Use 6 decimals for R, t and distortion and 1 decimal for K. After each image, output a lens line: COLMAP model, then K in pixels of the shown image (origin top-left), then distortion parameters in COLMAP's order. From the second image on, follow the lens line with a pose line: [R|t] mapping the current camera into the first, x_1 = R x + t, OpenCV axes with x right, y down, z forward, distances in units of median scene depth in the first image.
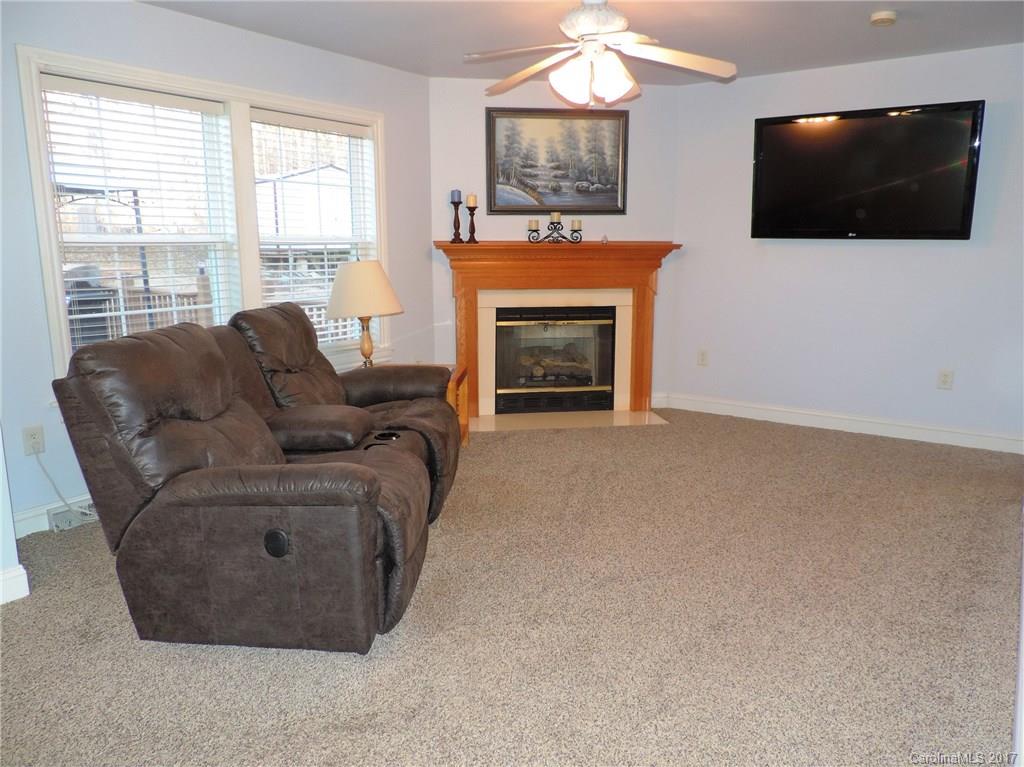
lens RADIAL K [[727.9, 0, 513.8], [0, 727.9, 386.7], [0, 0, 1]] dist [-0.020519, -0.003193]
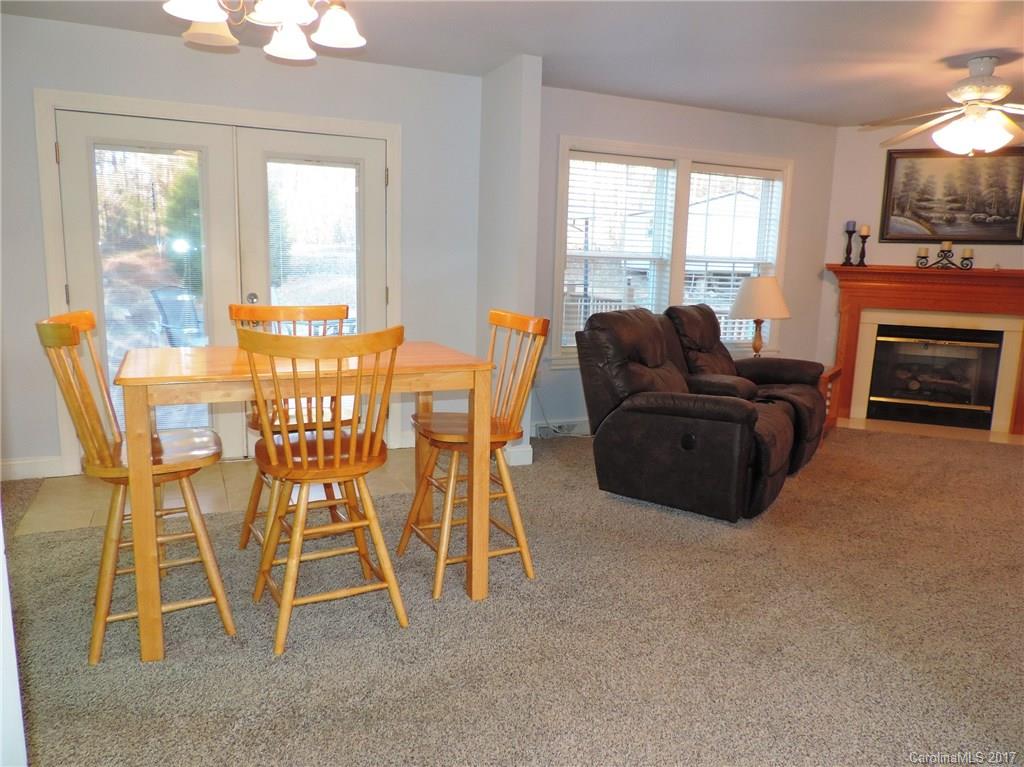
lens RADIAL K [[727.9, 0, 513.8], [0, 727.9, 385.6], [0, 0, 1]] dist [-0.020519, -0.003193]
pose [[0.864008, 0.110281, -0.491251, 0.051656], [-0.125506, 0.992091, 0.001975, 0.057235], [0.487584, 0.059949, 0.871016, -0.259506]]
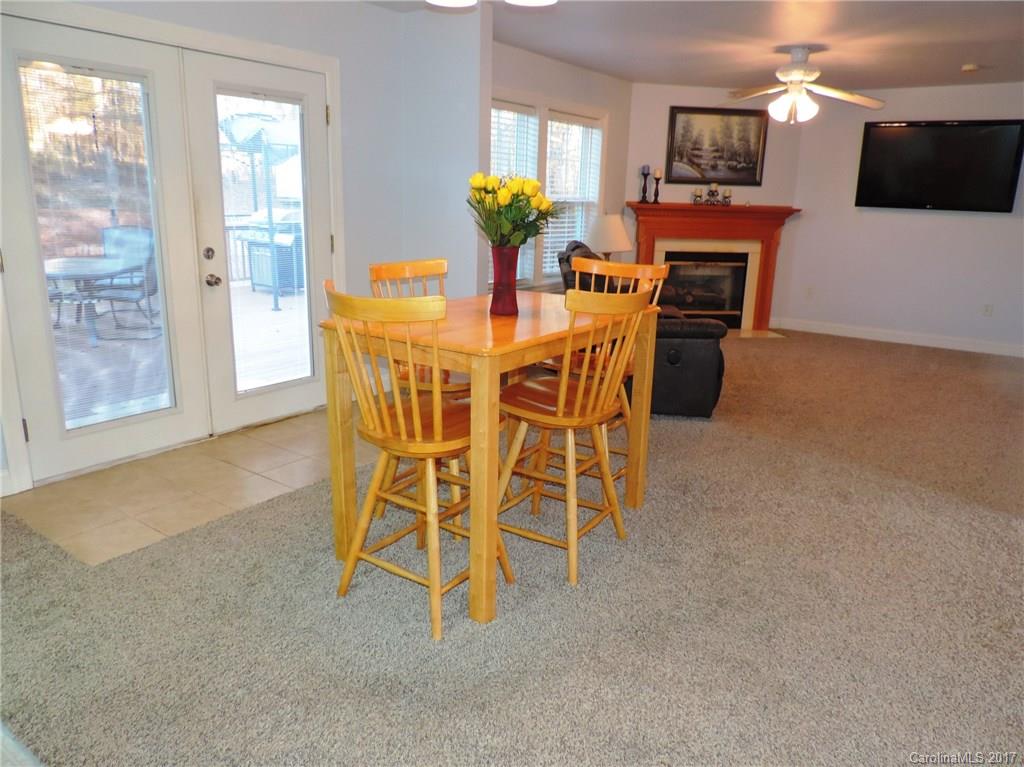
lens RADIAL K [[727.9, 0, 516.0], [0, 727.9, 384.8], [0, 0, 1]] dist [-0.020519, -0.003193]
pose [[0.999595, 0.028281, 0.003153, -0.318419], [-0.028416, 0.997922, 0.057838, 0.077010], [-0.001510, -0.057904, 0.998321, -0.415378]]
